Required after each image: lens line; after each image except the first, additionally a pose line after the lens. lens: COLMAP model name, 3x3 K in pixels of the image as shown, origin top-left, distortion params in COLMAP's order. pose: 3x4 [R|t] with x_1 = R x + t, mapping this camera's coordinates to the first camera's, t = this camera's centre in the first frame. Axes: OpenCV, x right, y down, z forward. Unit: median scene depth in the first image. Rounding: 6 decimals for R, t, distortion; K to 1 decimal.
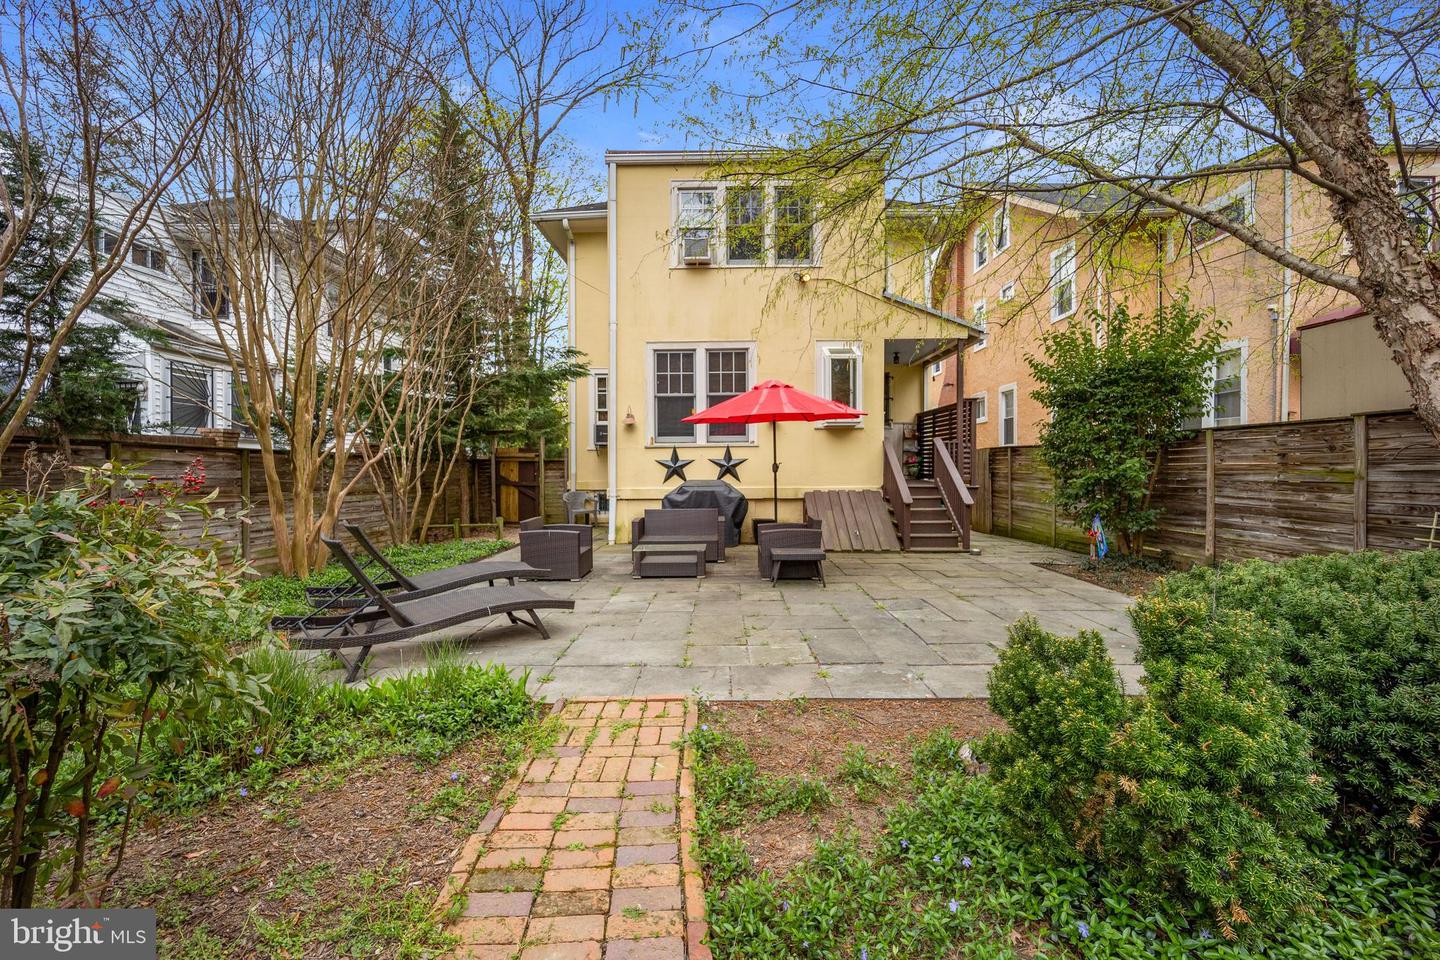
lens RADIAL K [[588.4, 0, 708.7], [0, 588.4, 477.3], [0, 0, 1]] dist [-0.010748, 0.000116]
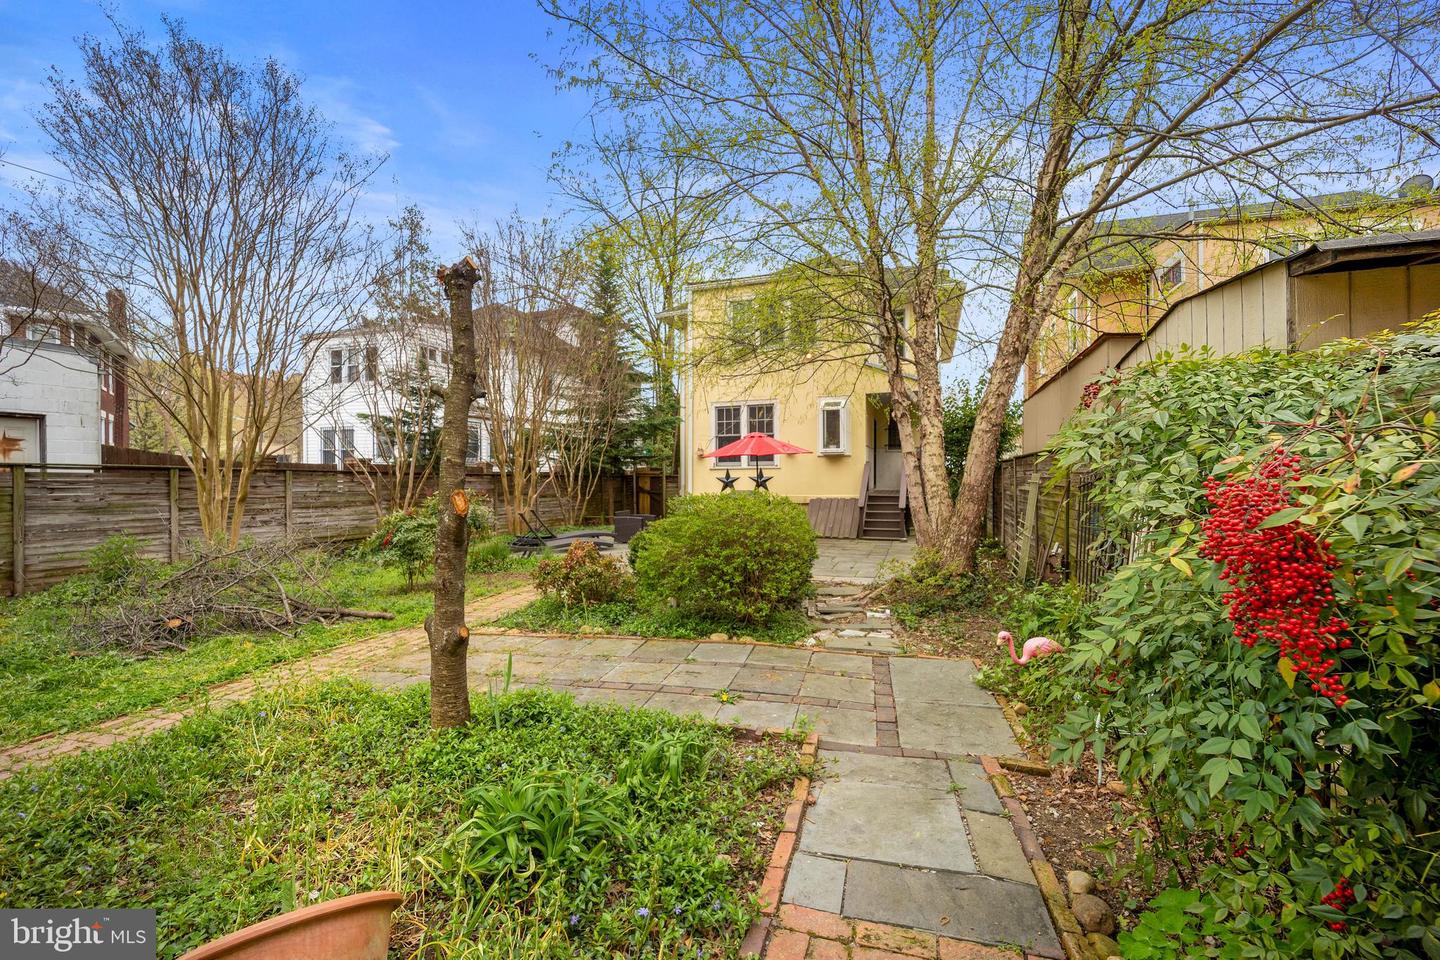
lens RADIAL K [[588.4, 0, 708.7], [0, 588.4, 477.3], [0, 0, 1]] dist [-0.010748, 0.000116]
pose [[0.946097, -0.000858, -0.323883, 0.399975], [-0.003270, 0.999920, -0.012201, -0.010637], [0.323868, 0.012603, 0.946018, -0.486920]]
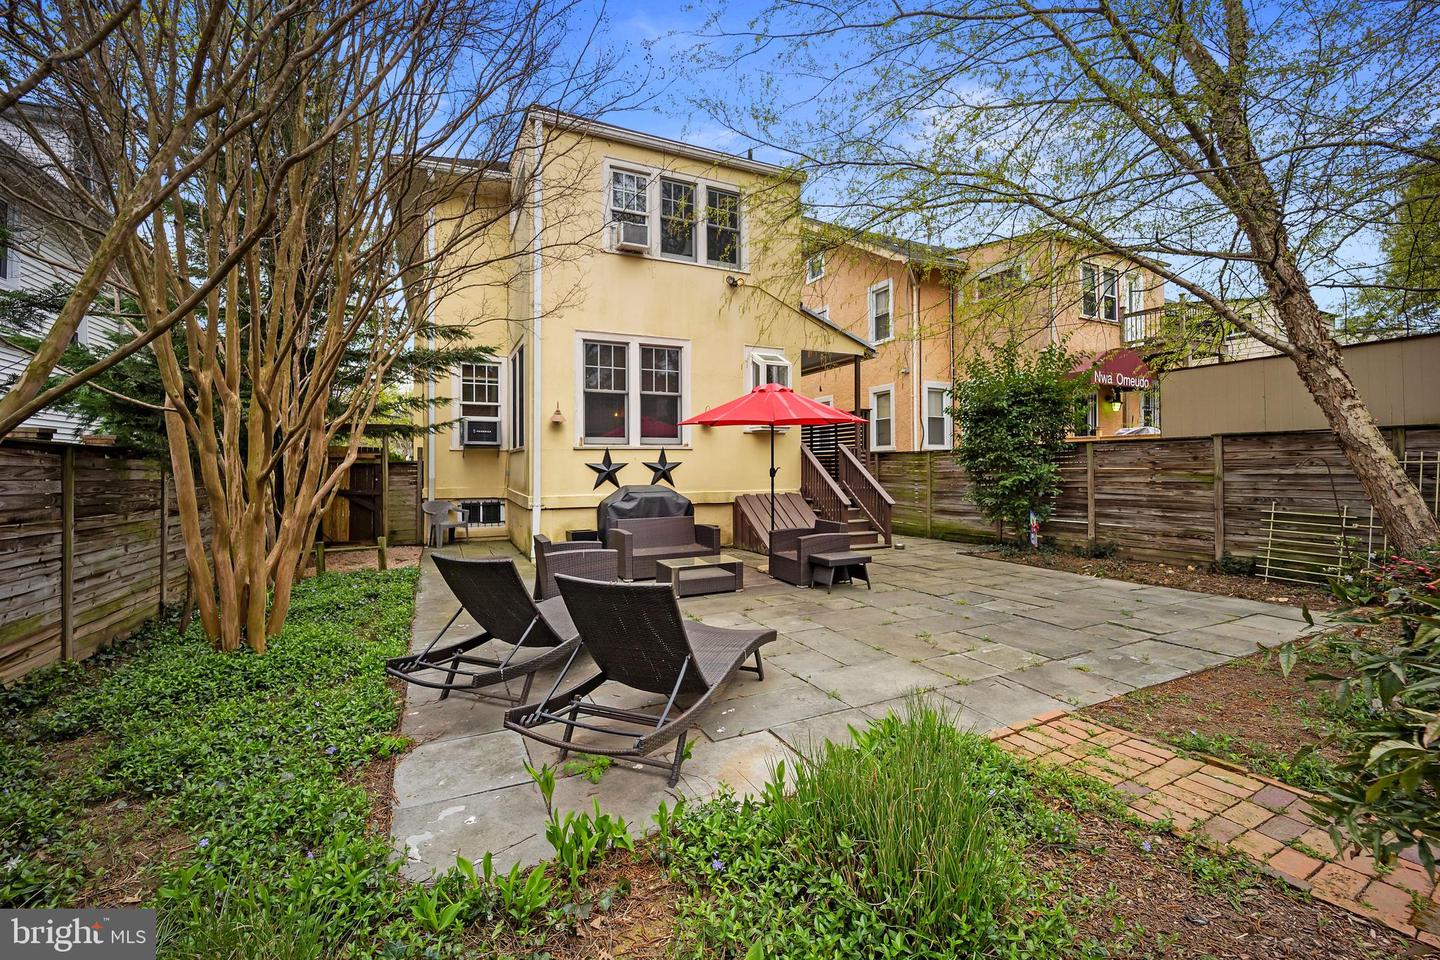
lens RADIAL K [[594.7, 0, 706.1], [0, 594.7, 464.8], [0, 0, 1]] dist [-0.011599, -0.000212]
pose [[0.898043, 0.002244, 0.439901, -0.323351], [0.008053, 0.999736, -0.021540, -0.006487], [-0.439833, 0.022886, 0.897788, 0.118438]]
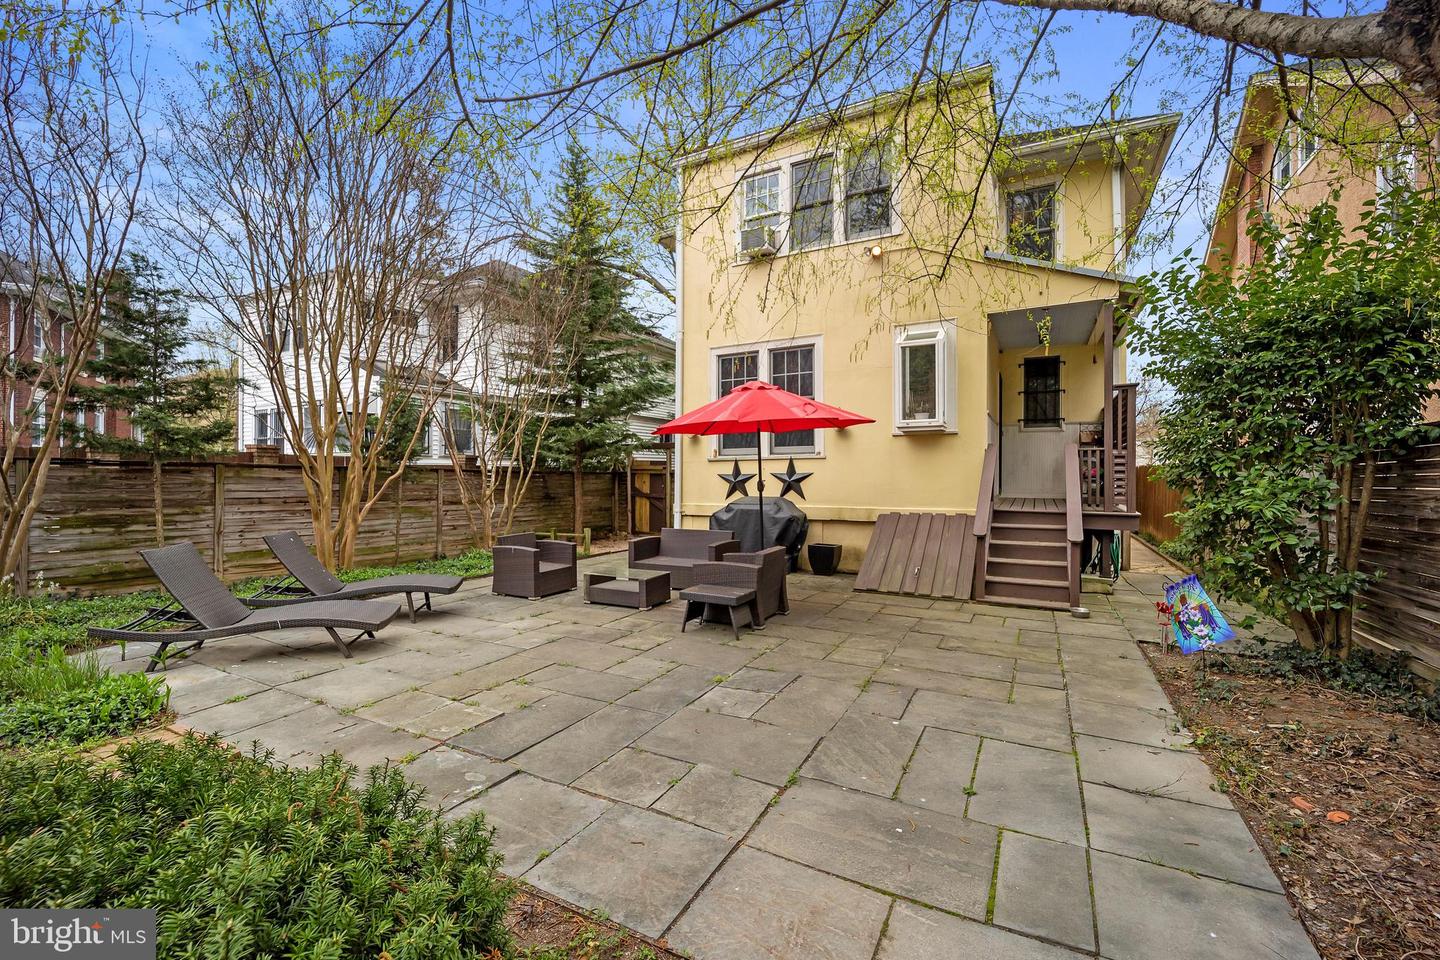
lens RADIAL K [[588.4, 0, 708.7], [0, 588.4, 477.3], [0, 0, 1]] dist [-0.010748, 0.000116]
pose [[0.885113, 0.003791, -0.465361, 0.330922], [-0.009436, 0.999907, -0.009803, -0.015193], [0.465280, 0.013068, 0.885067, 0.173276]]
